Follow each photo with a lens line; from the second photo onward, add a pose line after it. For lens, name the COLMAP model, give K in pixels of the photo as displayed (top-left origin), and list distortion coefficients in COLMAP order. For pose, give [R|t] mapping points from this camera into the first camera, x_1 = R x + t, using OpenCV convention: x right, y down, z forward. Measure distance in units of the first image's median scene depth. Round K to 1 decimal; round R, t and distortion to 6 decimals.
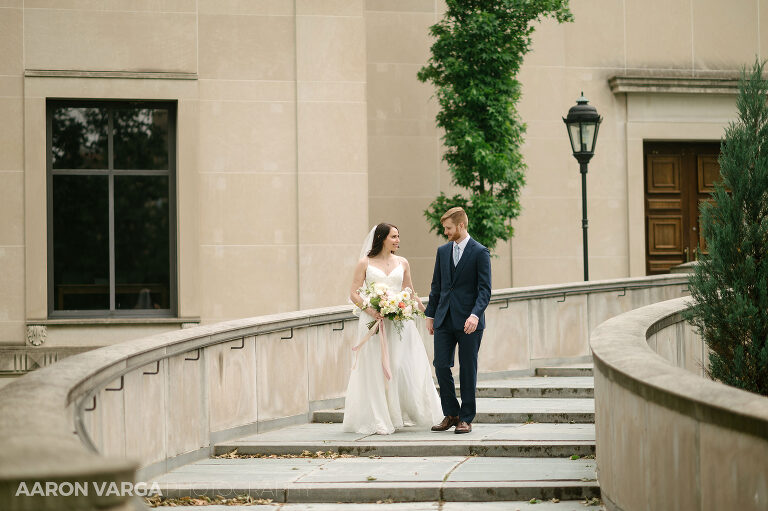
lens RADIAL K [[2349.5, 0, 384.0], [0, 2349.5, 255.5], [0, 0, 1]] dist [-0.066126, 0.925931]
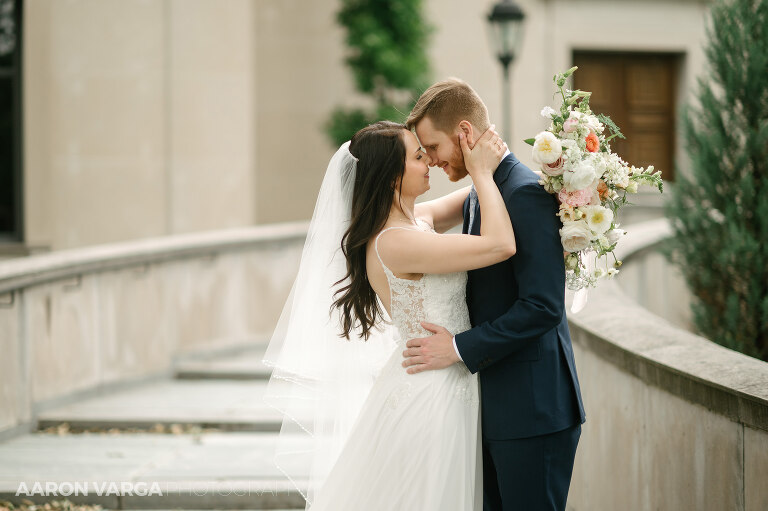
lens RADIAL K [[2349.5, 0, 384.0], [0, 2349.5, 255.5], [0, 0, 1]] dist [-0.066126, 0.925931]
pose [[0.999011, 0.006743, 0.043947, 0.005820], [-0.008155, 0.999454, 0.032011, 0.003363], [-0.043707, -0.032337, 0.998521, 0.242205]]
